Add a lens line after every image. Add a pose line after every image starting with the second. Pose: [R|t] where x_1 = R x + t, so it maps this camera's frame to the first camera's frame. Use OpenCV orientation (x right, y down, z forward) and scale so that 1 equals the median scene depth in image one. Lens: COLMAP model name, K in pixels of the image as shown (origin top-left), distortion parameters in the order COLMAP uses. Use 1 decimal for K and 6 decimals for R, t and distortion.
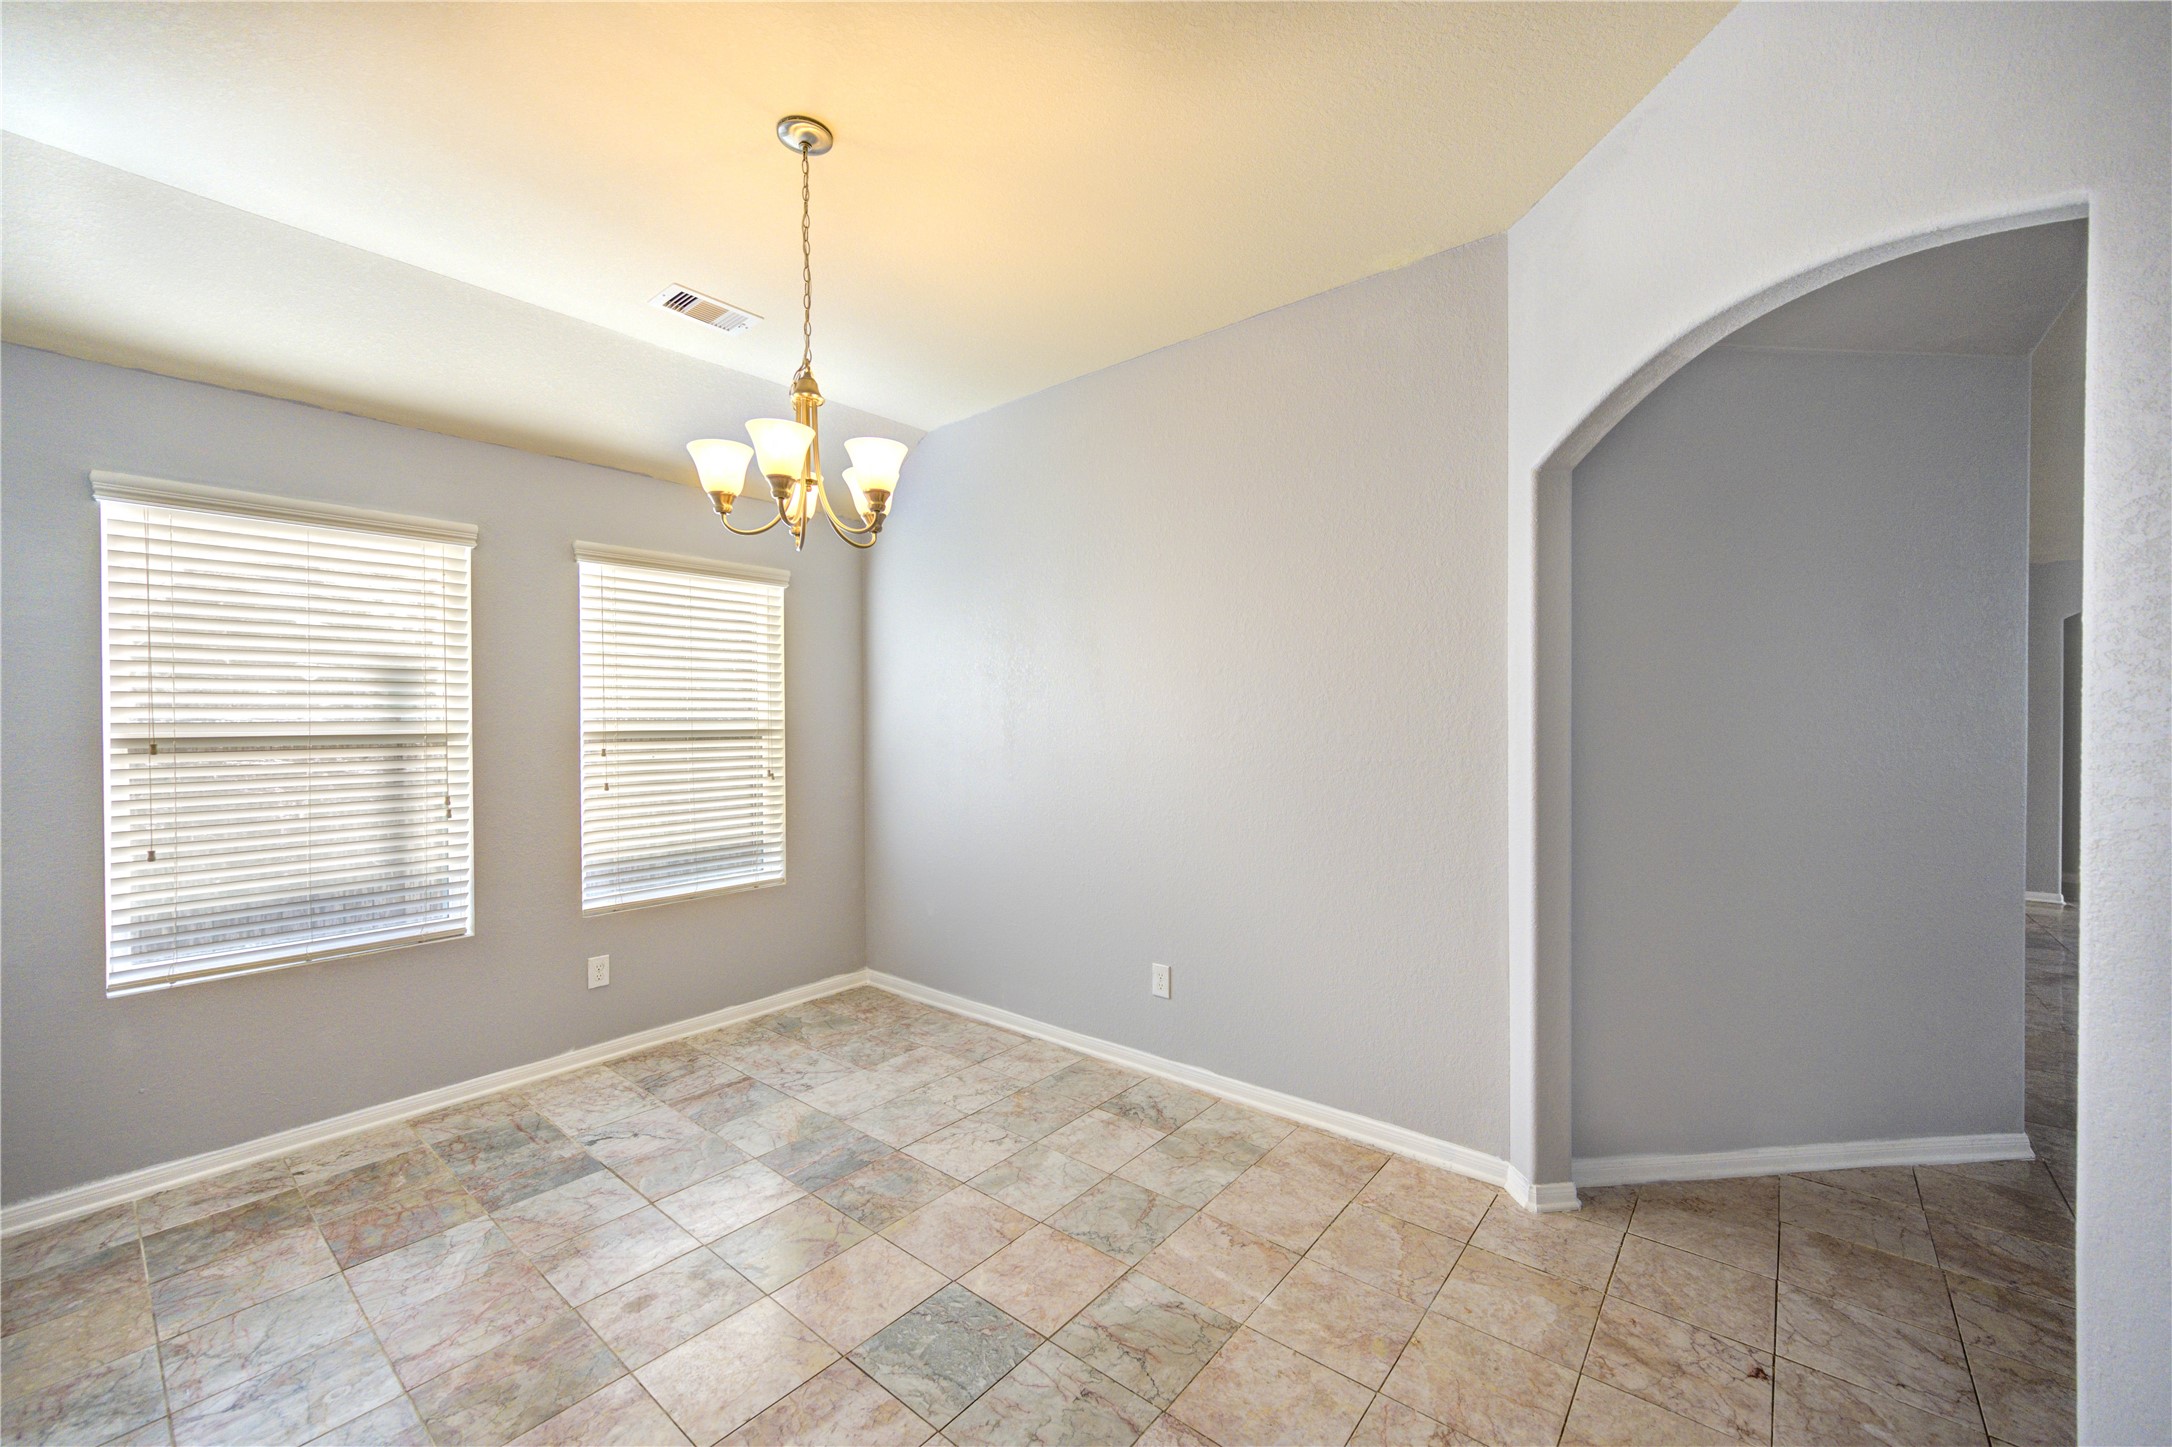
lens RADIAL K [[848.8, 0, 1102.5], [0, 848.8, 723.9], [0, 0, 1]] dist [0.002474, 0.000176]
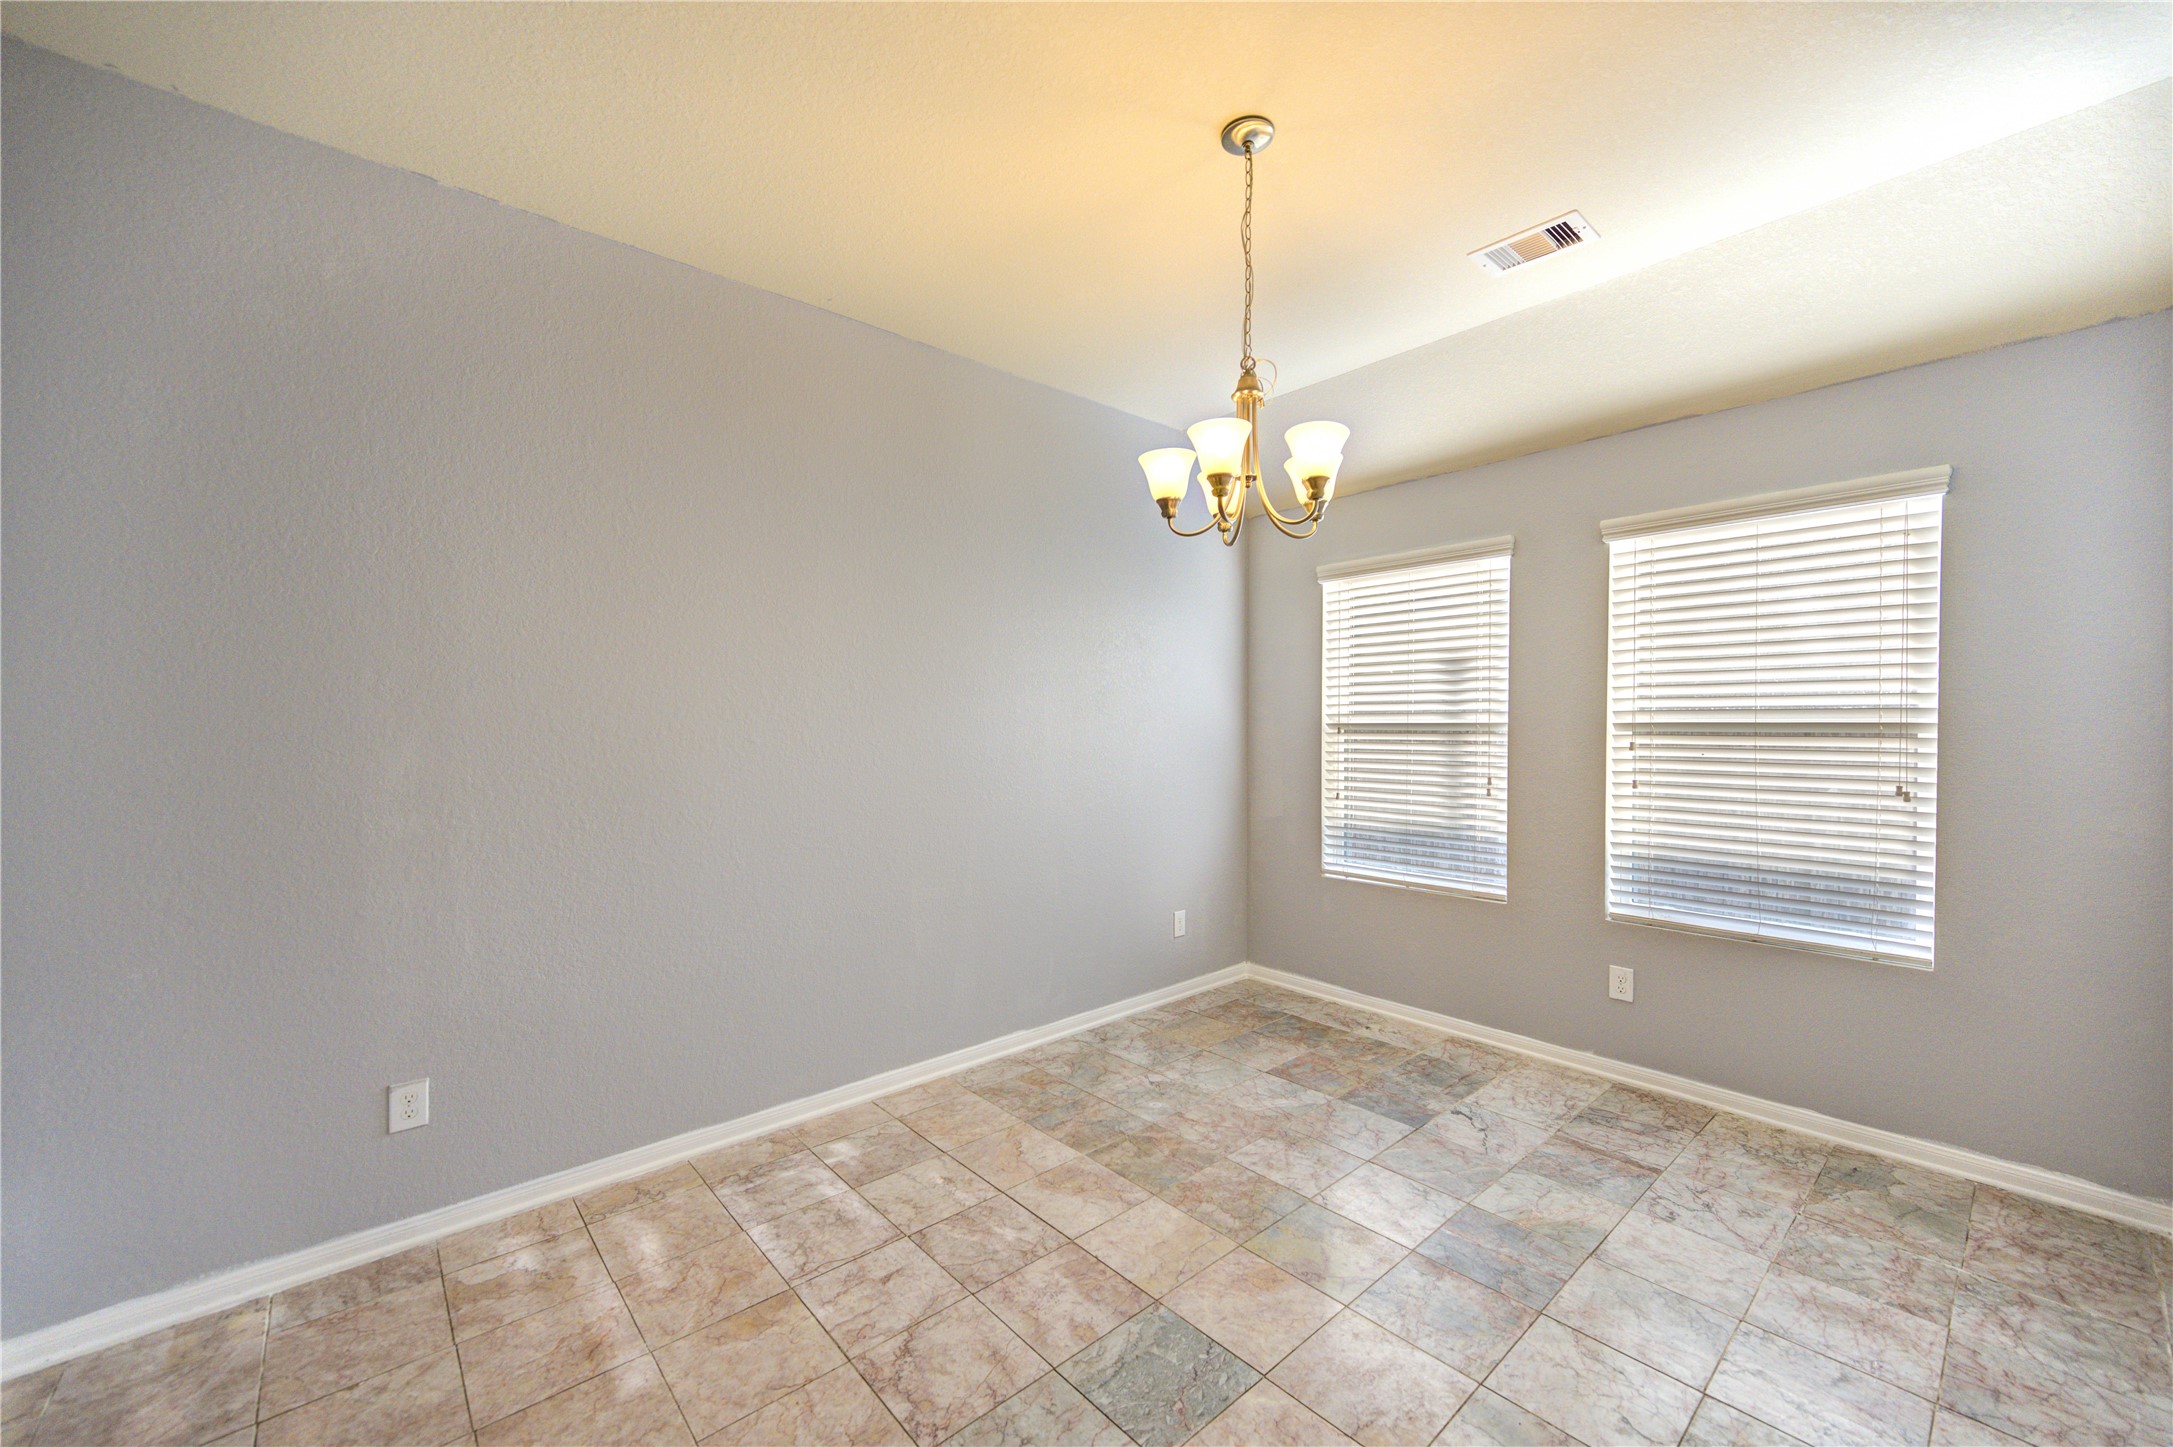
lens RADIAL K [[849.2, 0, 1082.2], [0, 849.2, 726.4], [0, 0, 1]] dist [0.002474, 0.000176]
pose [[-0.169509, 0.017999, -0.985364, 0.476939], [0.003666, 0.999838, 0.017633, -0.006607], [0.985522, -0.000624, -0.169547, 0.674803]]
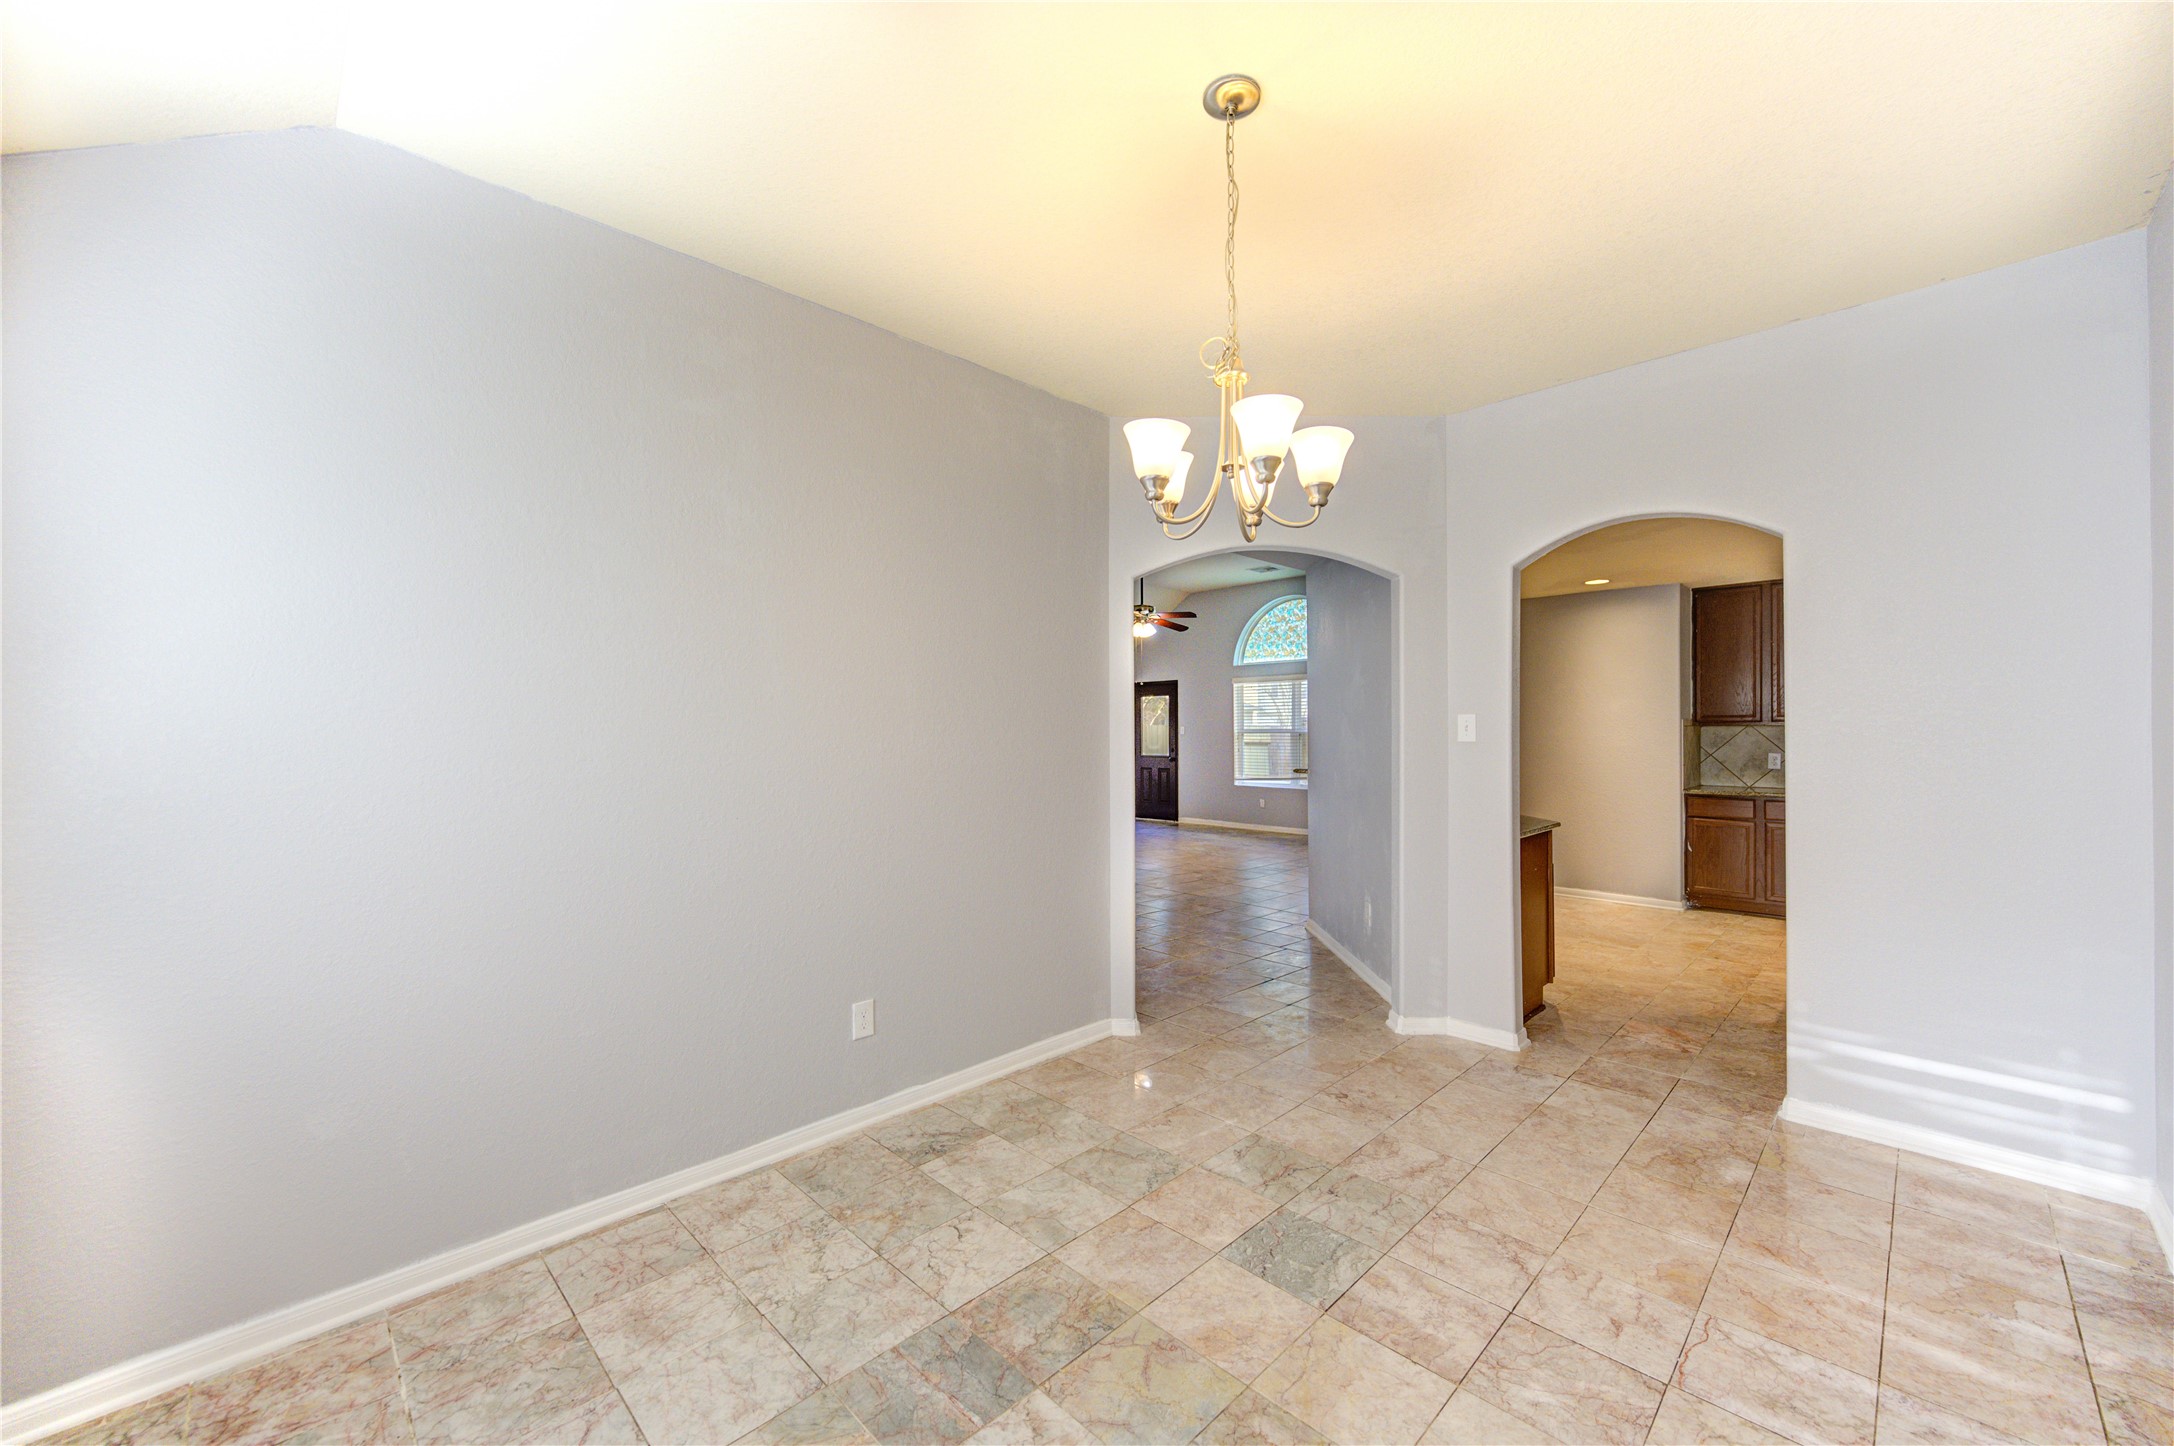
lens RADIAL K [[846.6, 0, 1090.7], [0, 846.6, 729.3], [0, 0, 1]] dist [0.005369, -0.001607]
pose [[0.099215, 0.006808, 0.995043, -0.875857], [0.005100, 0.999960, -0.007350, 0.003810], [-0.995053, 0.005804, 0.099176, 0.733036]]
